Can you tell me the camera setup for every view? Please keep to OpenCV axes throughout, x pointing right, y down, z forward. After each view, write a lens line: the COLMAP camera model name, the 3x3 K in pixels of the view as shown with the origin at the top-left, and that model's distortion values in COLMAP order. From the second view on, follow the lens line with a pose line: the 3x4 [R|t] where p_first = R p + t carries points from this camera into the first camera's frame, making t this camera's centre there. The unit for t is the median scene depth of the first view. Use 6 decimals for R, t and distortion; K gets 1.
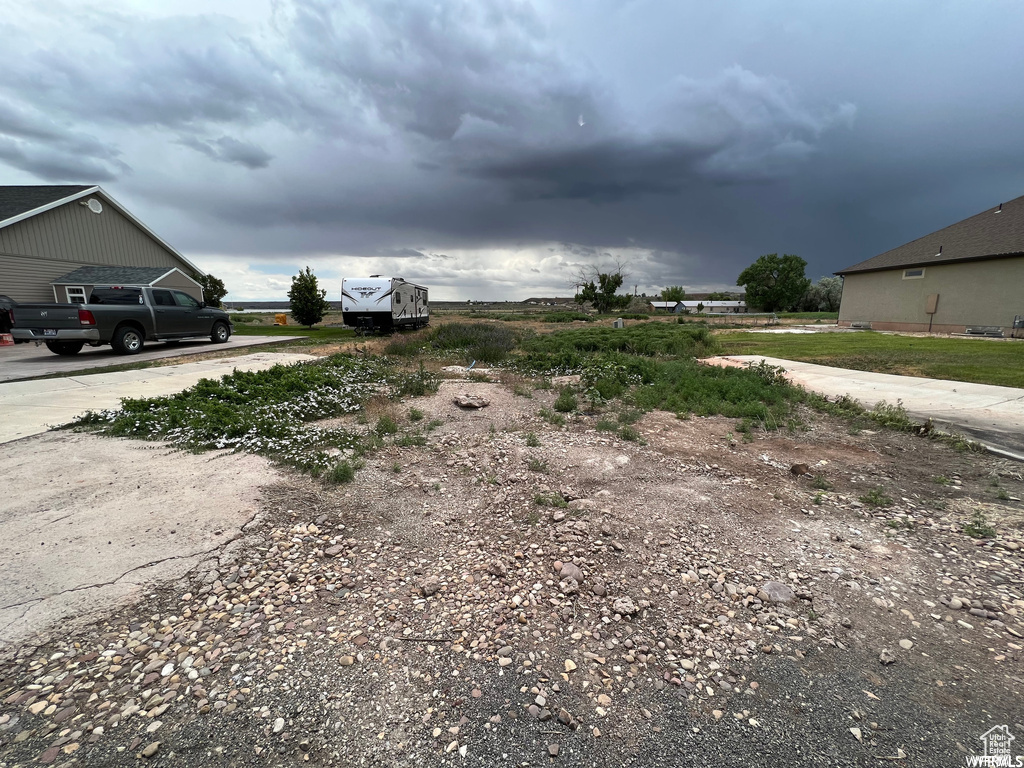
lens RADIAL K [[415.0, 0, 518.0], [0, 415.0, 382.0], [0, 0, 1]] dist [-0.003967, 0.000920]
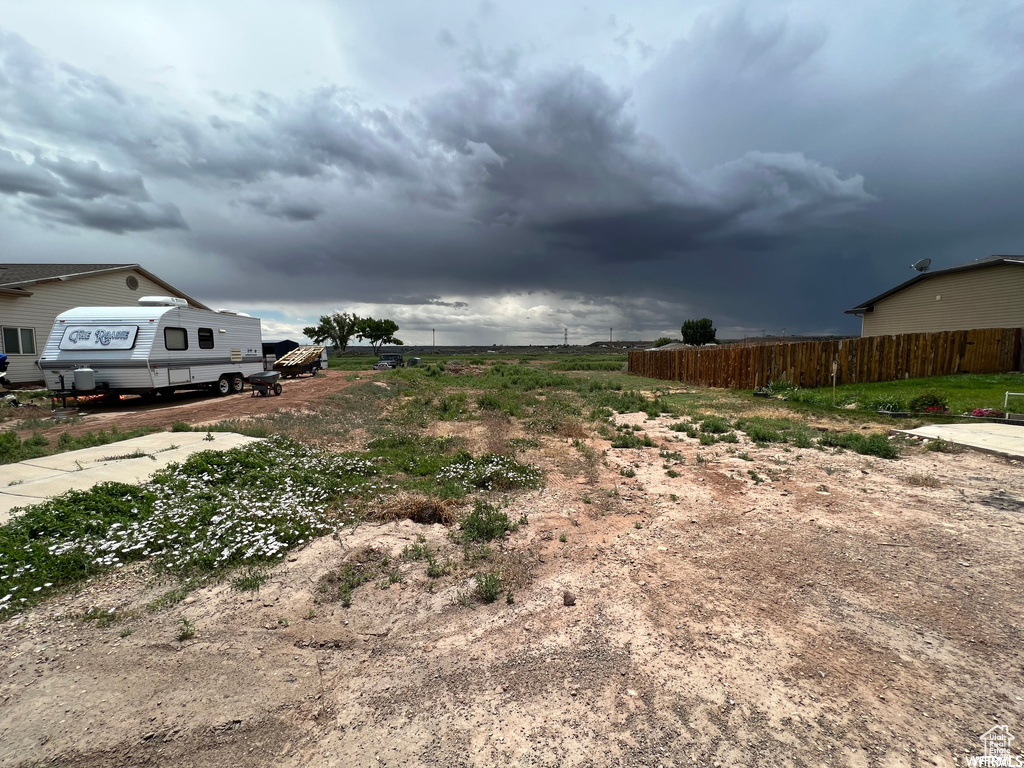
lens RADIAL K [[415.0, 0, 511.3], [0, 415.0, 387.2], [0, 0, 1]] dist [-0.003967, 0.000920]
pose [[0.997065, -0.014807, 0.075120, -0.249049], [0.021840, 0.995362, -0.093688, 0.008506], [-0.073385, 0.095053, 0.992764, -0.036124]]
